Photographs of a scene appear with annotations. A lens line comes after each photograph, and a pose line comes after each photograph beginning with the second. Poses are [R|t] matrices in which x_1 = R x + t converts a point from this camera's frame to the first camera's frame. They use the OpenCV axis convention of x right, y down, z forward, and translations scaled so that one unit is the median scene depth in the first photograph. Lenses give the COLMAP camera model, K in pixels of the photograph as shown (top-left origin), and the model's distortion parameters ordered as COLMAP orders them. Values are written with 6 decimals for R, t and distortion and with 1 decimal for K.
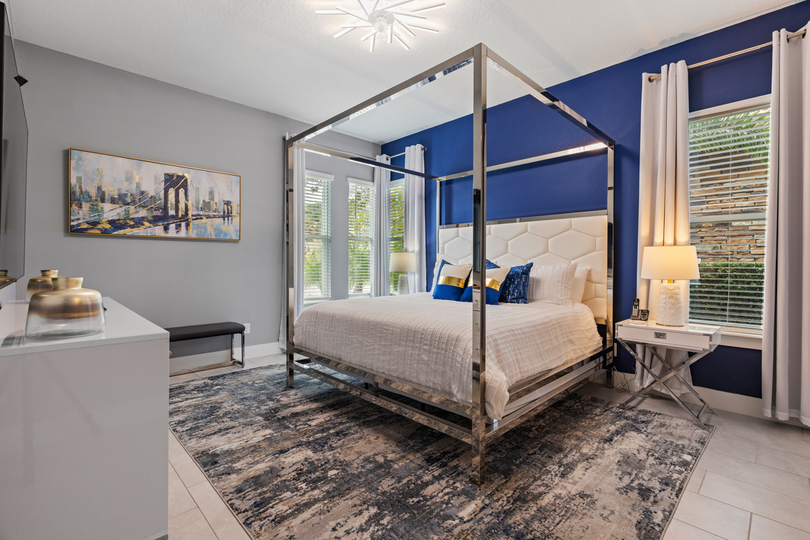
lens RADIAL K [[368.6, 0, 404.5], [0, 368.6, 270.8], [0, 0, 1]] dist [-0.009711, 0.000311]
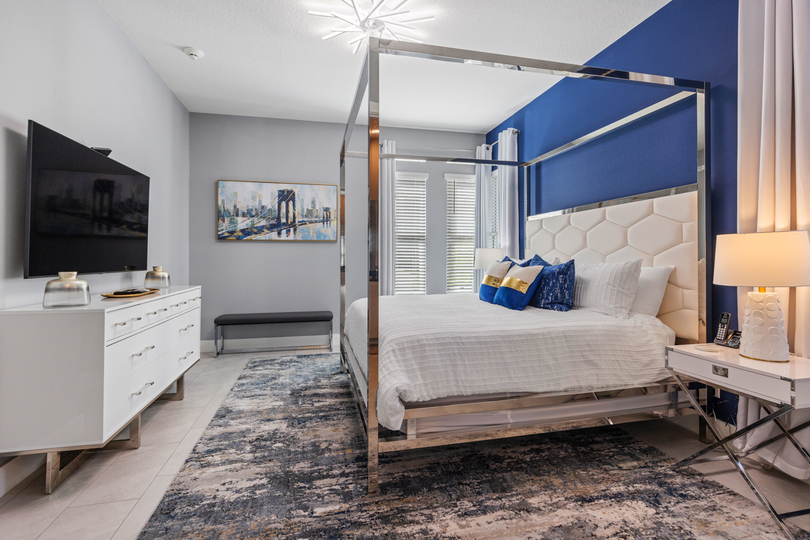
lens RADIAL K [[382.3, 0, 404.9], [0, 382.3, 261.4], [0, 0, 1]] dist [-0.007277, 0.001359]
pose [[0.860086, -0.001452, -0.510147, 0.537138], [-0.005642, 0.999908, -0.012358, -0.007155], [0.510118, 0.013507, 0.859998, 0.122905]]
